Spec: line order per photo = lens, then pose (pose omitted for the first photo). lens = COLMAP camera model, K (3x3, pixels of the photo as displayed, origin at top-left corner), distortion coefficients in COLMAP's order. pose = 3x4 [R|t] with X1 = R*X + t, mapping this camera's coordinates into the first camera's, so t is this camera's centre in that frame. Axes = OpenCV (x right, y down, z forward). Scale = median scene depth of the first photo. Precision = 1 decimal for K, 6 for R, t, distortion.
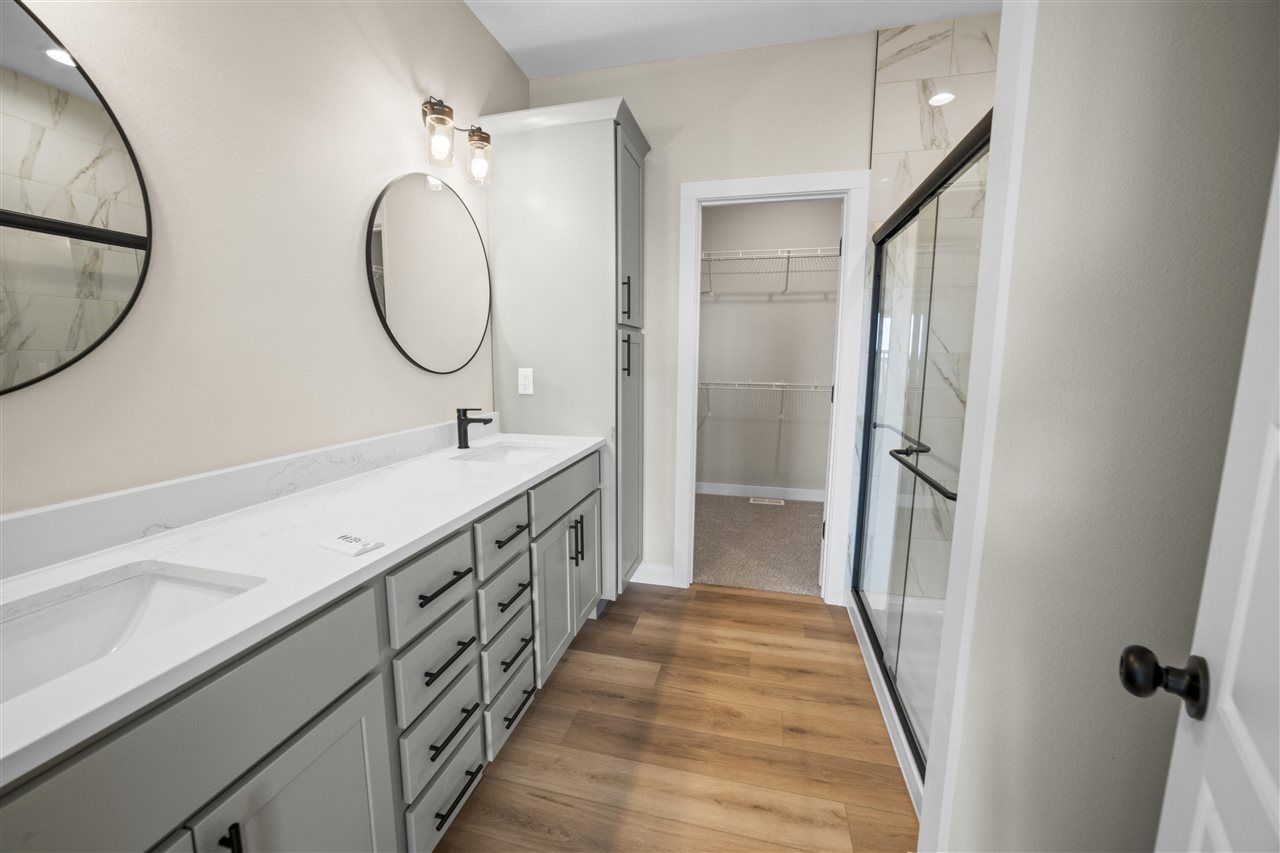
lens RADIAL K [[499.2, 0, 634.6], [0, 499.2, 427.0], [0, 0, 1]] dist [-0.042060, 0.012585]
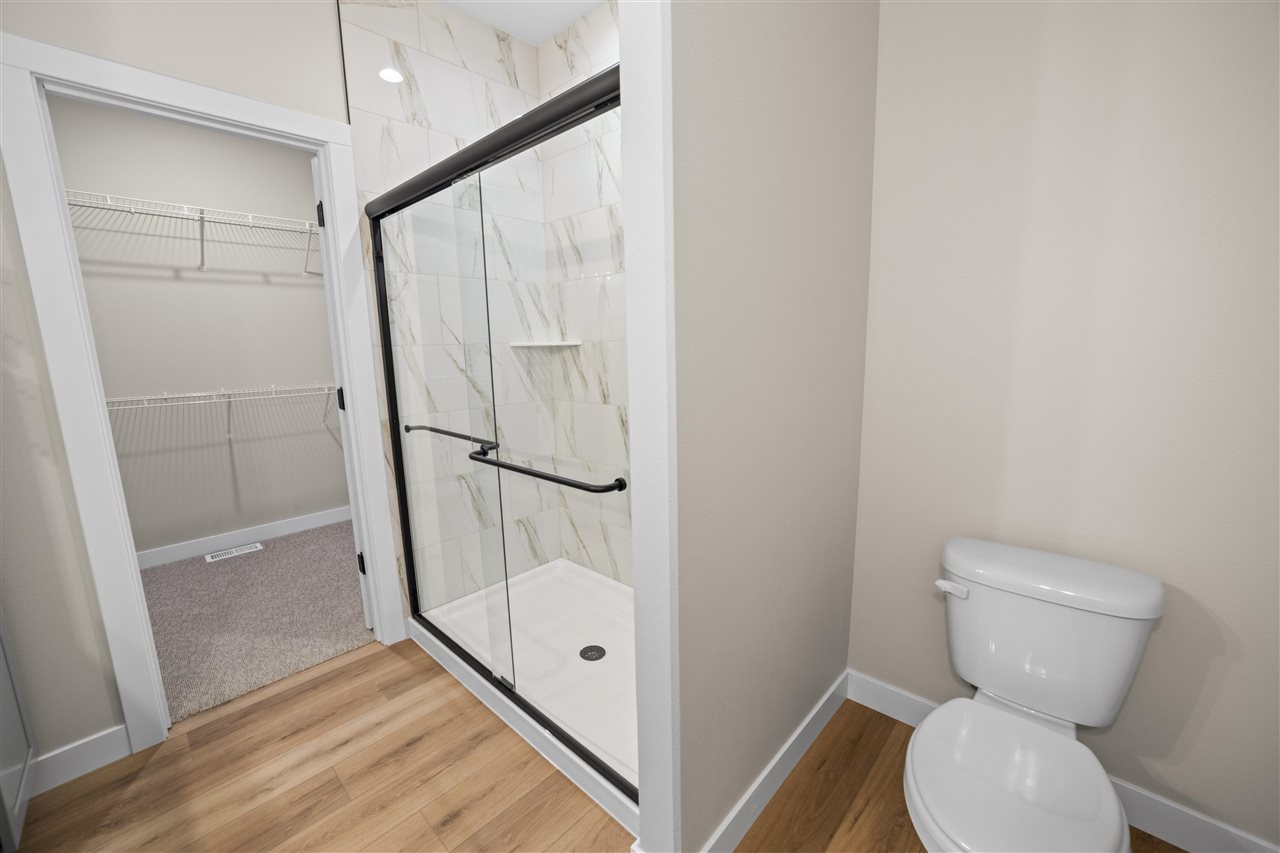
lens RADIAL K [[499.2, 0, 634.6], [0, 499.2, 427.0], [0, 0, 1]] dist [-0.042060, 0.012585]
pose [[0.485282, -0.160643, 0.859474, -0.075151], [0.148811, 0.983811, 0.099860, -0.033452], [-0.861601, 0.079438, 0.501331, 0.211192]]
